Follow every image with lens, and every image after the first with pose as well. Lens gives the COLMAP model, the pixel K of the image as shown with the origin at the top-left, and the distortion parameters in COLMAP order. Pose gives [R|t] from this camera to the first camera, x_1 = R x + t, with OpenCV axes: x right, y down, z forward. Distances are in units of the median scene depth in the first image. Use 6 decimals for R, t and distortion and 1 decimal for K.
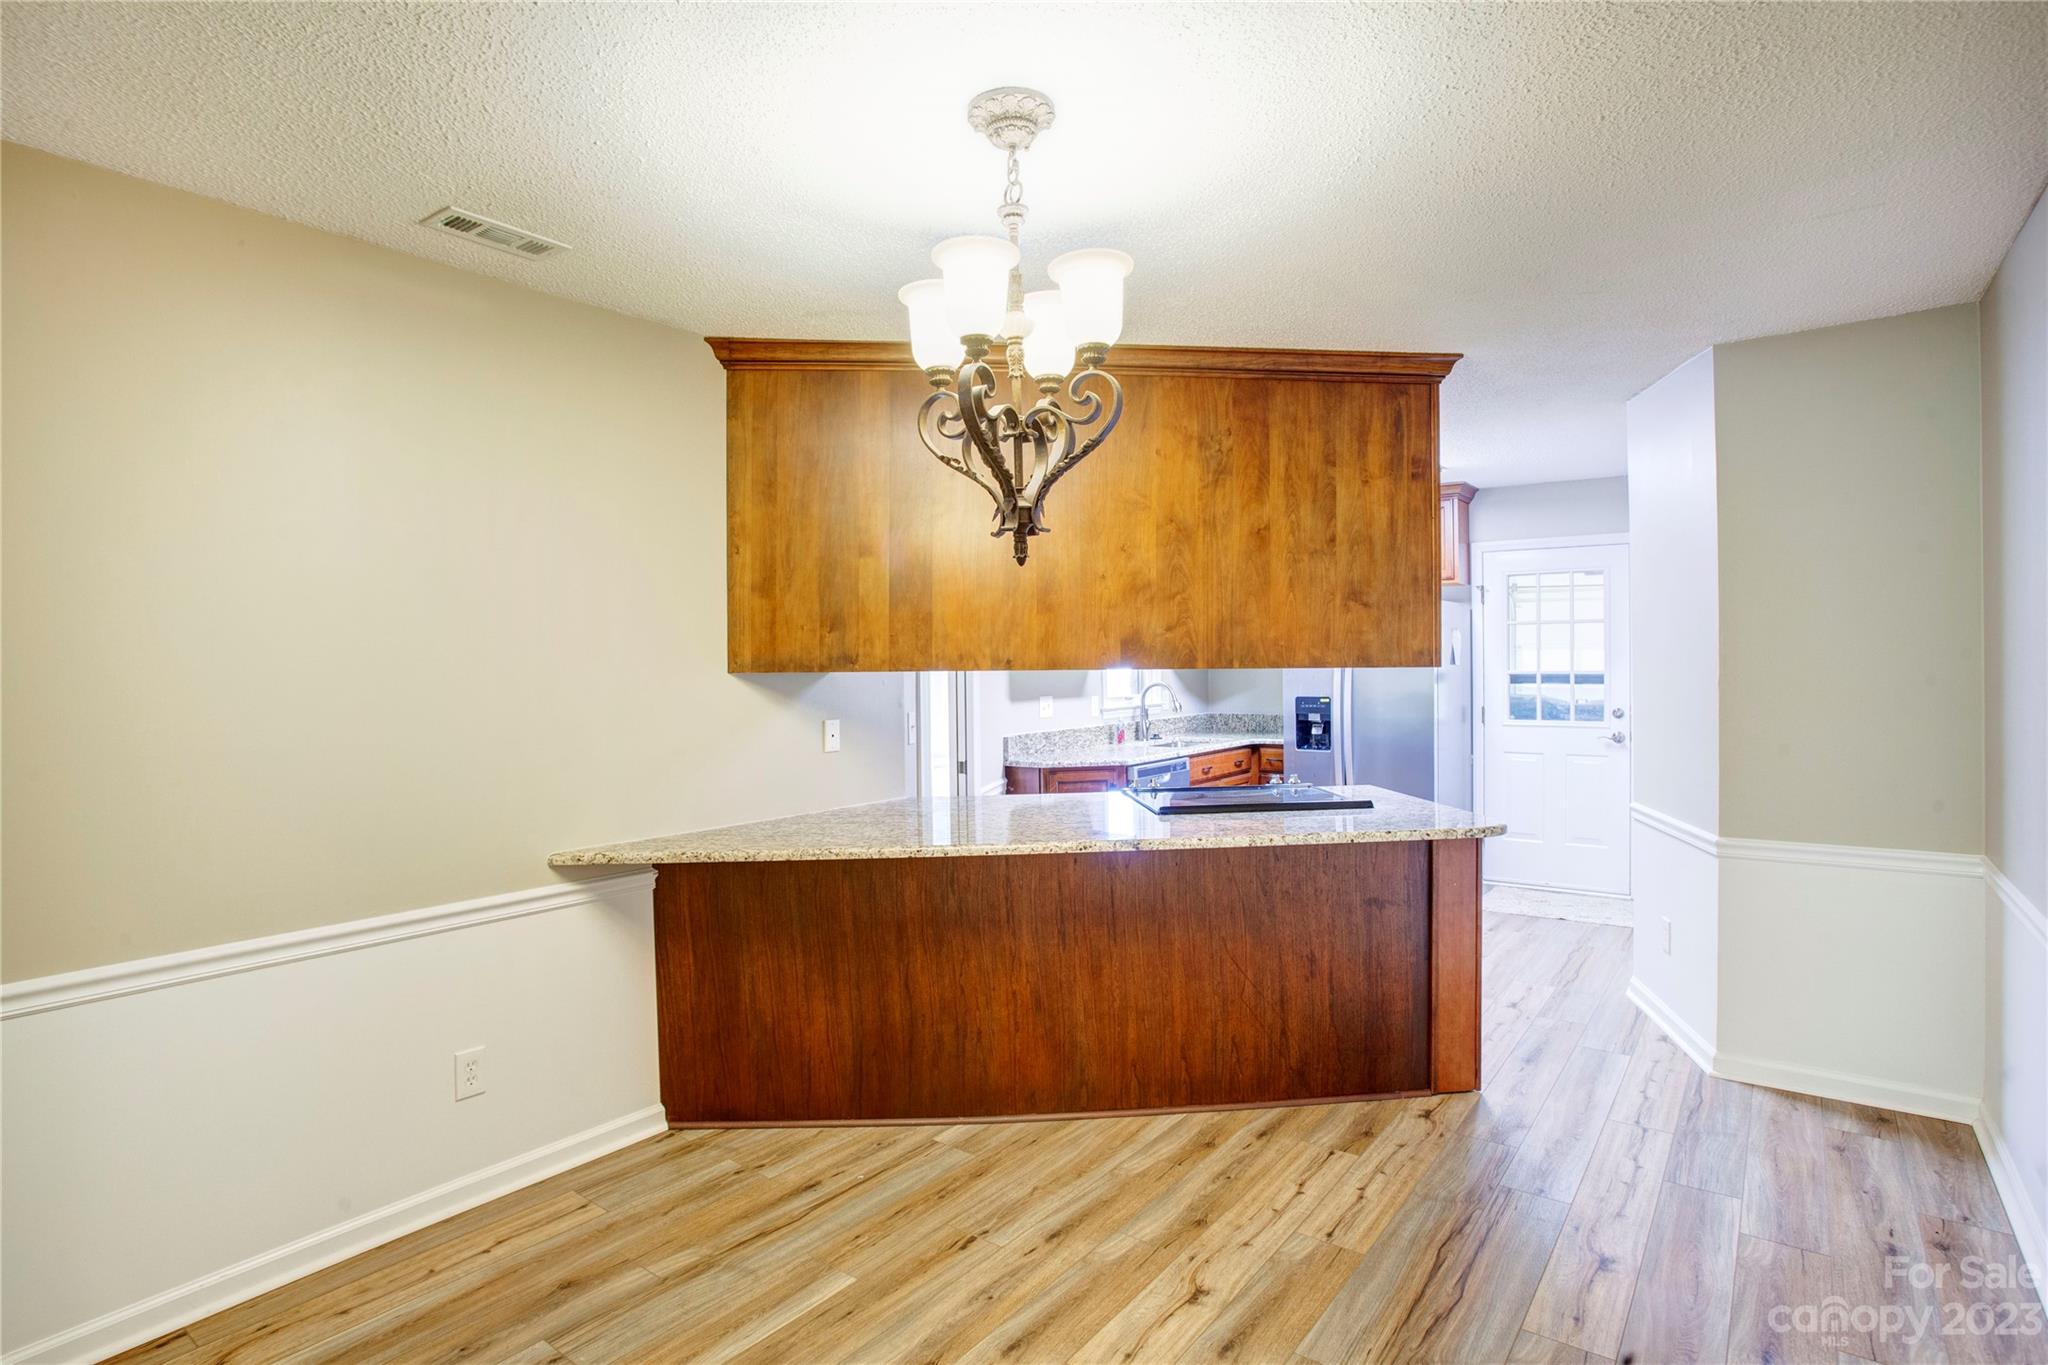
lens RADIAL K [[1058.8, 0, 998.1], [0, 1058.8, 657.0], [0, 0, 1]] dist [-0.084933, 0.036967]
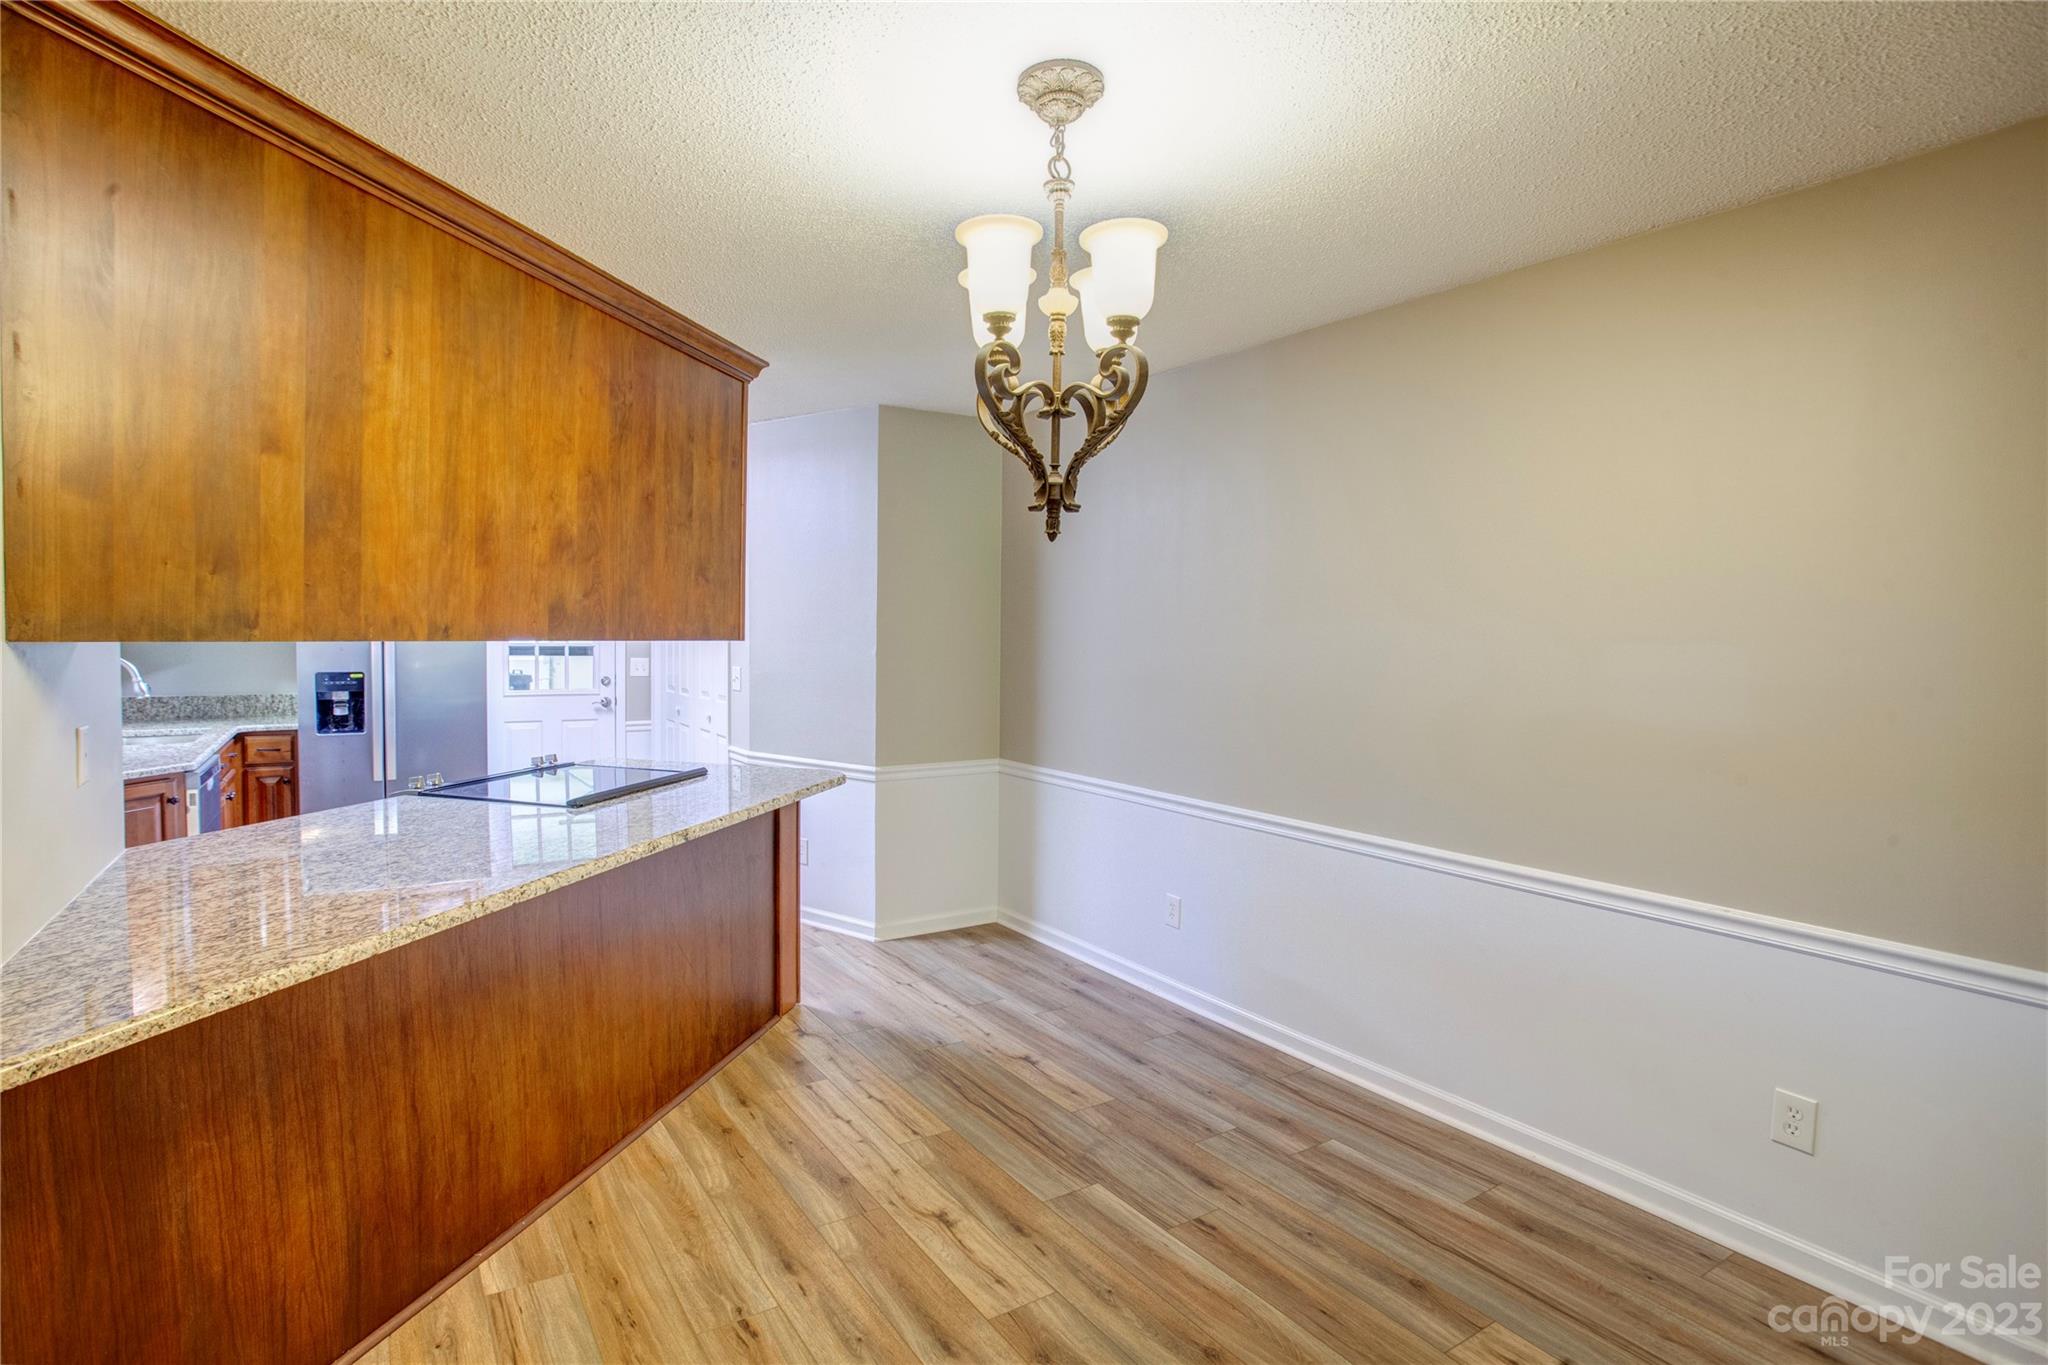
lens RADIAL K [[1013.5, 0, 979.5], [0, 1013.5, 662.0], [0, 0, 1]] dist [-0.070693, 0.033364]
pose [[0.341074, -0.011911, 0.939961, -0.524309], [-0.018794, 0.999633, 0.019486, 0.006960], [-0.939848, -0.024311, 0.340725, 0.419097]]
